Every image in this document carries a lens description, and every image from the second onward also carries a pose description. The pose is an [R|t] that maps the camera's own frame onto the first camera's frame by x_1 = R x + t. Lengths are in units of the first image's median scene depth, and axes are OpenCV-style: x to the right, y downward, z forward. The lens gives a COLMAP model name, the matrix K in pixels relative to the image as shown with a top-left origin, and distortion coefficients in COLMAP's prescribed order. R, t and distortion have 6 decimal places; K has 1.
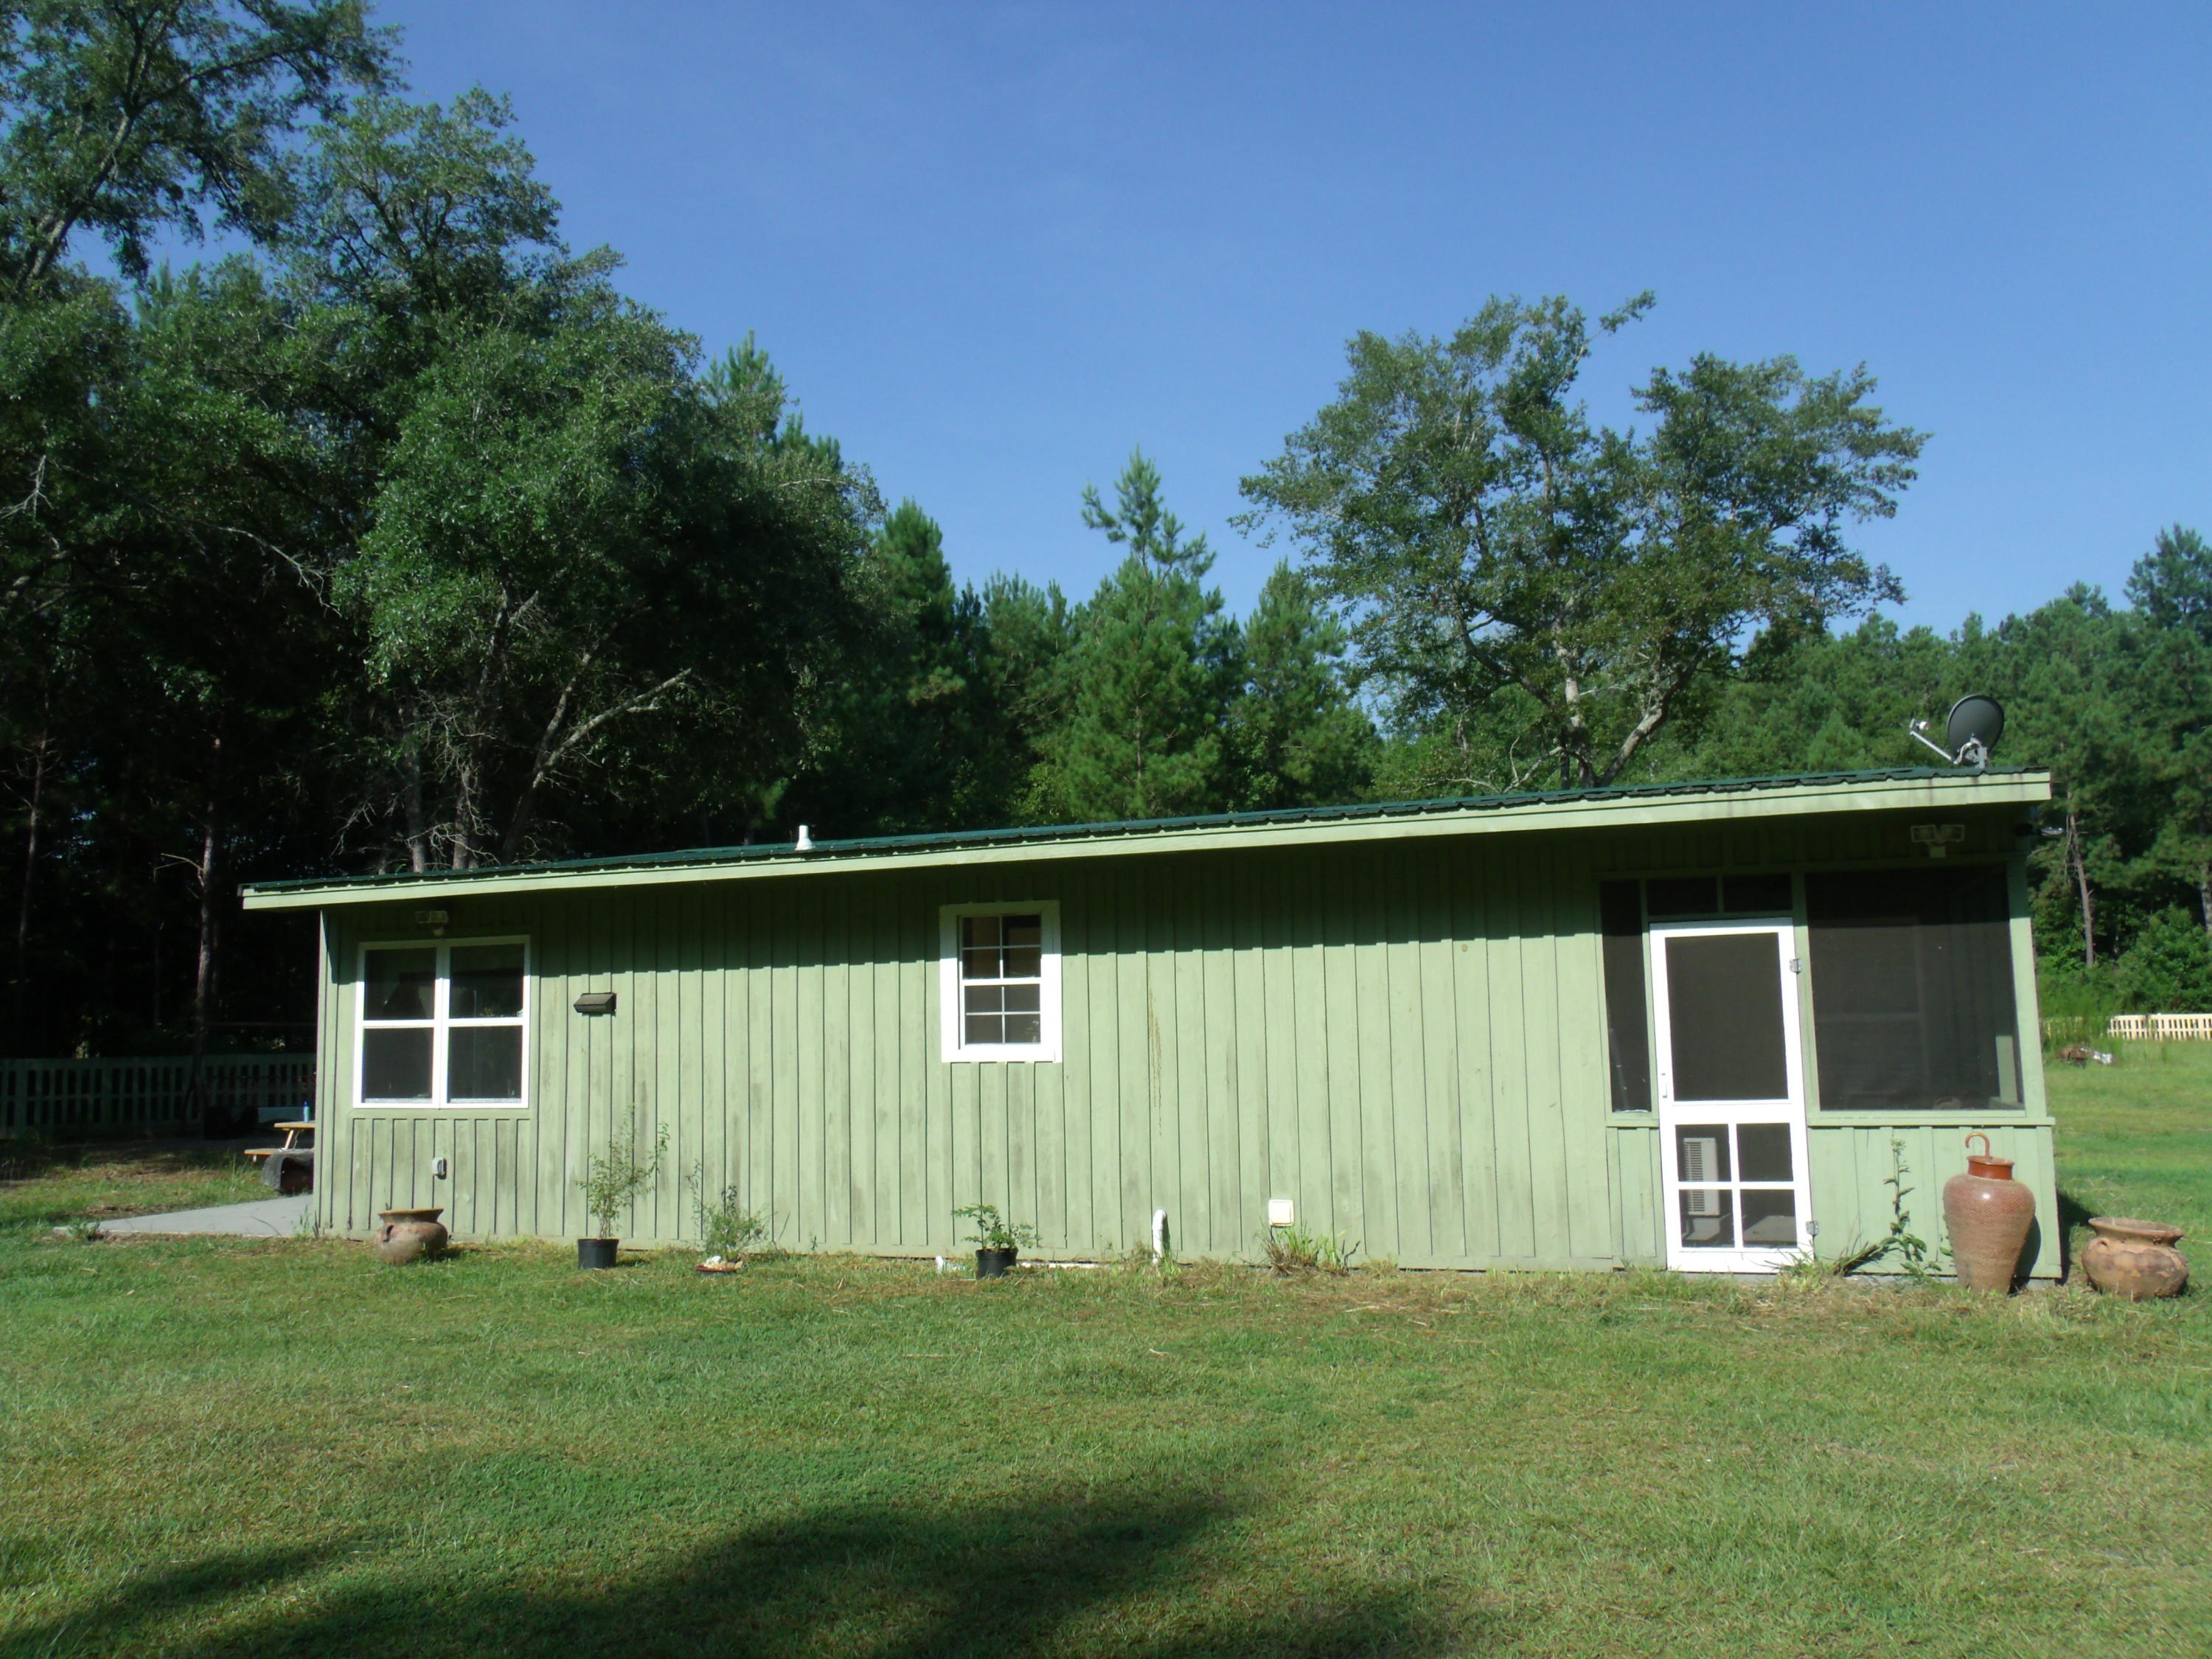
lens RADIAL K [[1758.5, 0, 1101.4], [0, 1758.5, 839.3], [0, 0, 1]] dist [-0.031612, 0.009397]
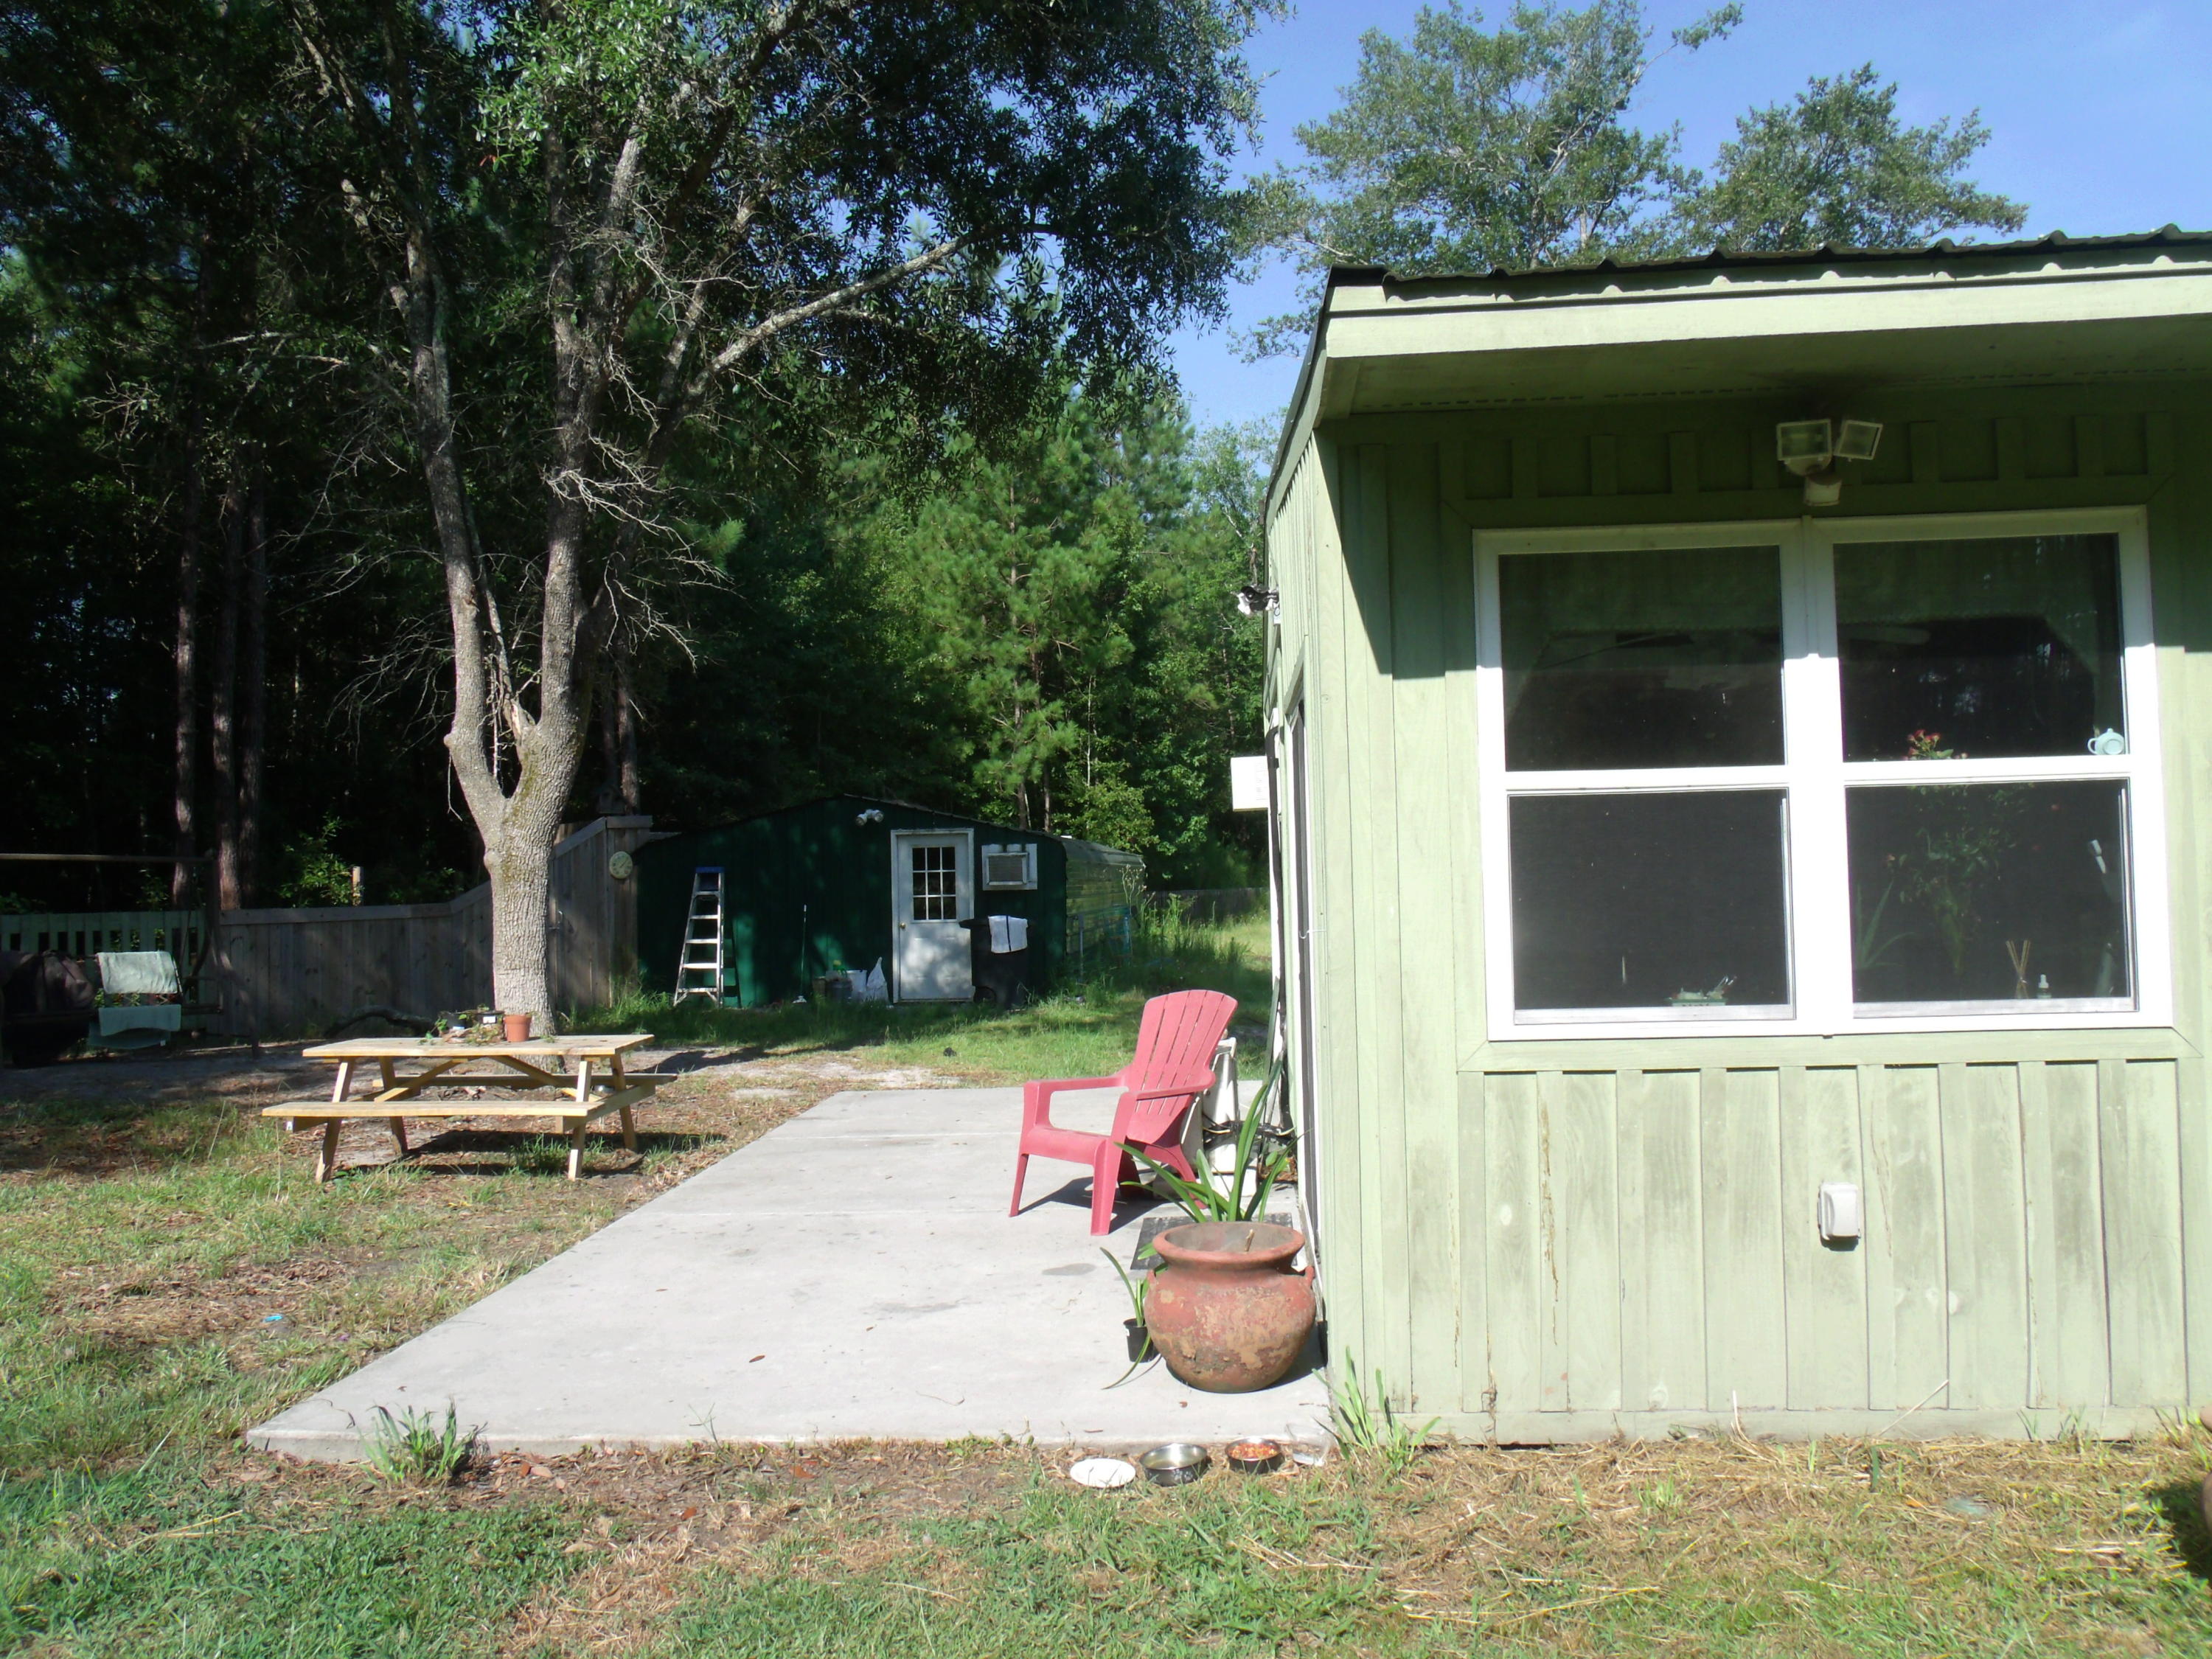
lens RADIAL K [[1758.5, 0, 1110.8], [0, 1758.5, 821.6], [0, 0, 1]] dist [-0.031612, 0.009397]
pose [[0.962738, 0.005497, 0.270379, -0.585068], [-0.024072, 0.997567, 0.065434, 0.094066], [-0.269361, -0.069504, 0.960528, 0.711141]]
